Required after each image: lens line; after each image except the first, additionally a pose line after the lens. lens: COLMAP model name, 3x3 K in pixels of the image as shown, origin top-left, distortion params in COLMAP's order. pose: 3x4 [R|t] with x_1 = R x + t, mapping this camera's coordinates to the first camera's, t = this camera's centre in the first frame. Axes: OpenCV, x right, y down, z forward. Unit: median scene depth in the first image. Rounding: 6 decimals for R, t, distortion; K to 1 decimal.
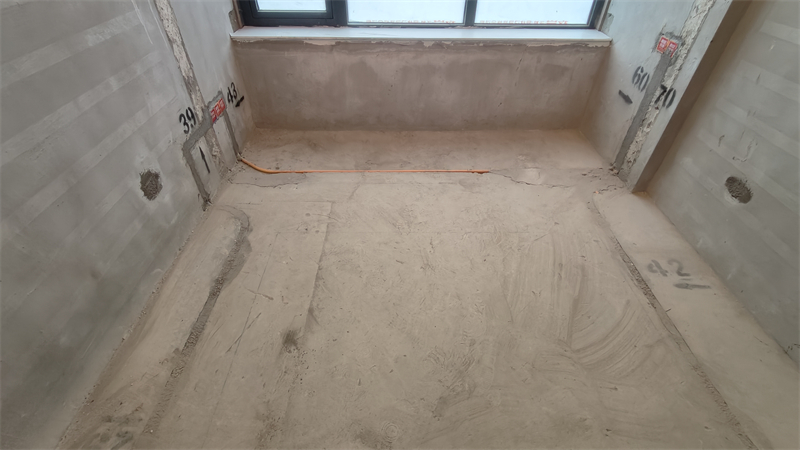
lens RADIAL K [[367.8, 0, 400.4], [0, 367.8, 231.6], [0, 0, 1]] dist [0.000861, 0.000653]
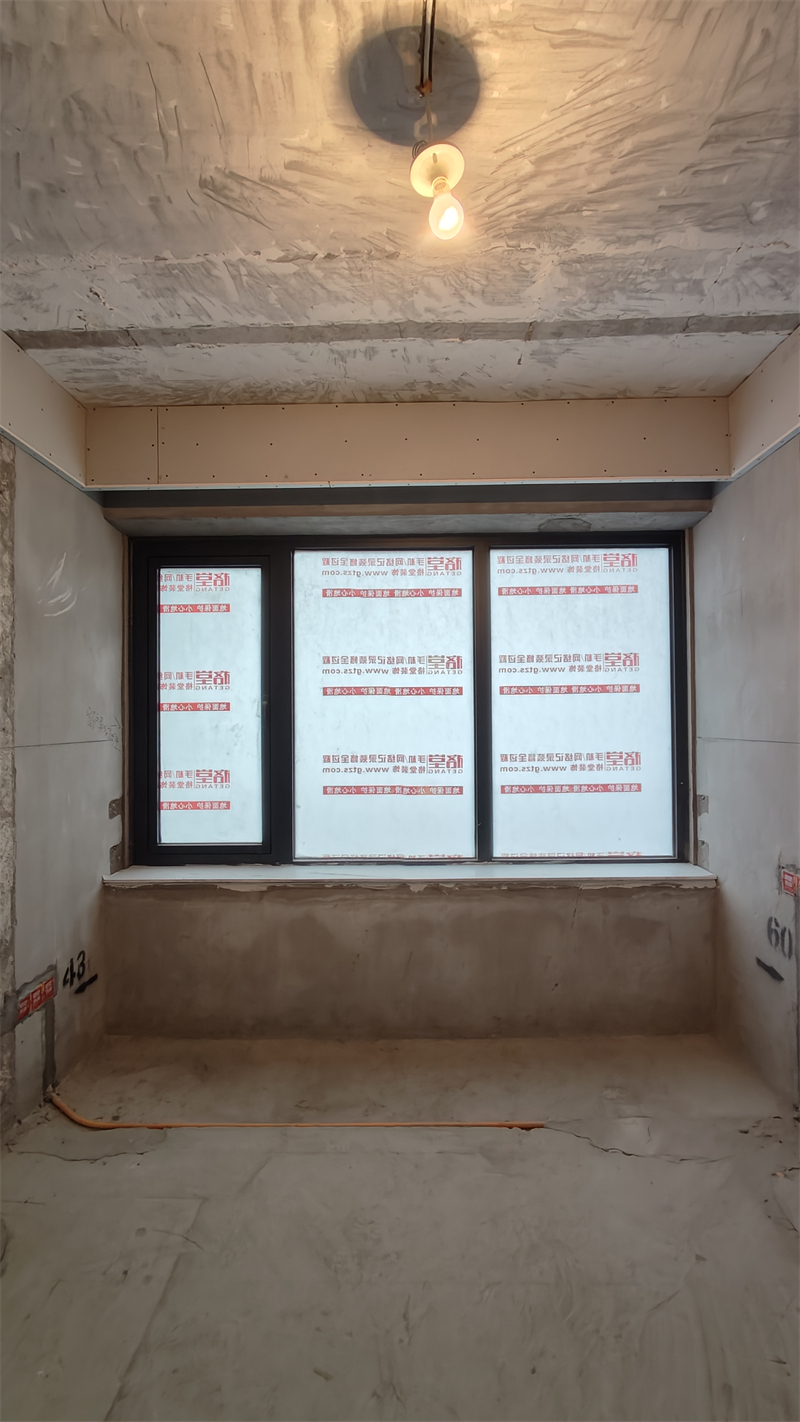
lens RADIAL K [[663.5, 0, 401.7], [0, 663.5, 711.3], [0, 0, 1]] dist [-0.001065, 0.000500]
pose [[0.999365, -0.020905, -0.028851, 0.105632], [-0.004007, 0.738688, -0.674036, 0.029441], [0.035403, 0.673724, 0.738135, -0.031563]]
